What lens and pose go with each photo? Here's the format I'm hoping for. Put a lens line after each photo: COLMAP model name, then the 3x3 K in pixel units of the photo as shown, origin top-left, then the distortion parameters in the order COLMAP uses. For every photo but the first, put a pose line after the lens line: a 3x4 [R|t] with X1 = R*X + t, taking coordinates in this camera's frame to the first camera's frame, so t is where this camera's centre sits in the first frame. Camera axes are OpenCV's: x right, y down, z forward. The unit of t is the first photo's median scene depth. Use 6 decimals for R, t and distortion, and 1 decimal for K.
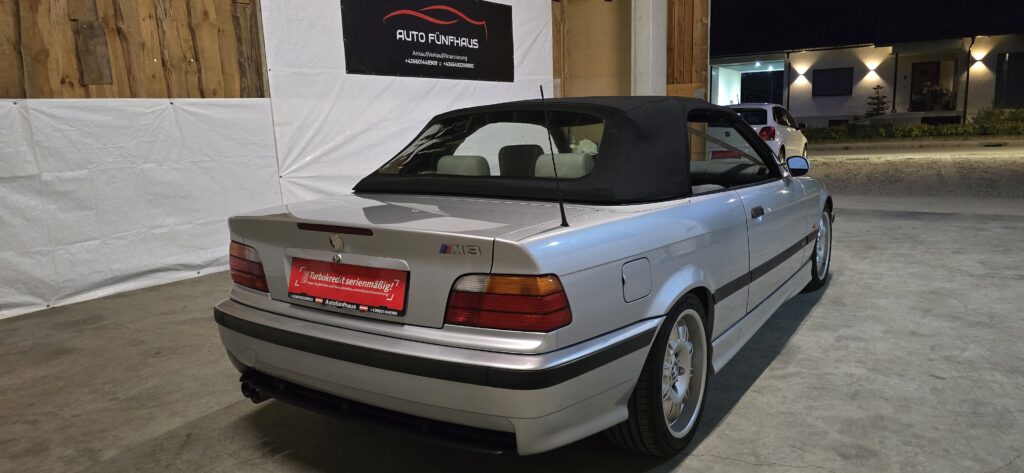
lens RADIAL K [[688.4, 0, 511.1], [0, 688.4, 236.3], [0, 0, 1]] dist [0.062351, -0.050575]
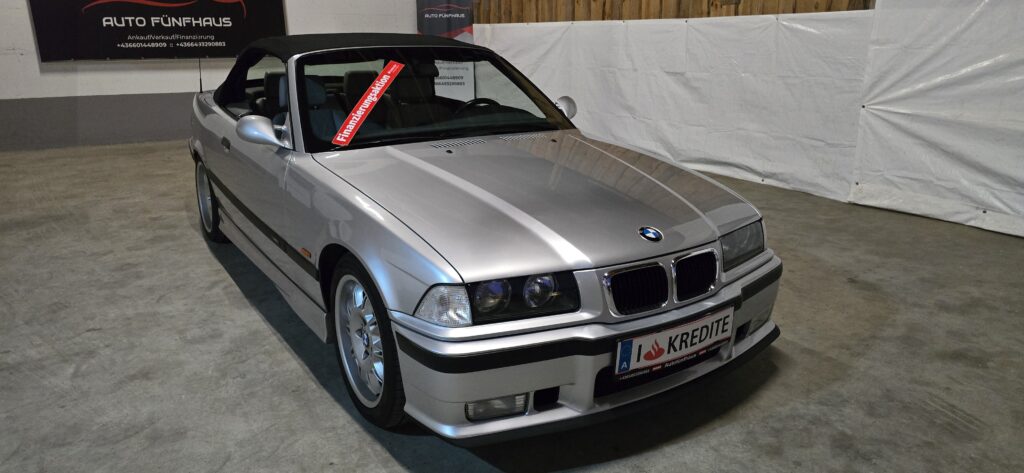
lens RADIAL K [[688.4, 0, 513.9], [0, 688.4, 236.0], [0, 0, 1]] dist [0.062351, -0.050575]
pose [[-0.390367, 0.290638, -0.873581, 1.112064], [-0.142757, 0.918279, 0.369301, -0.351100], [0.909524, 0.268872, -0.316975, 1.679274]]
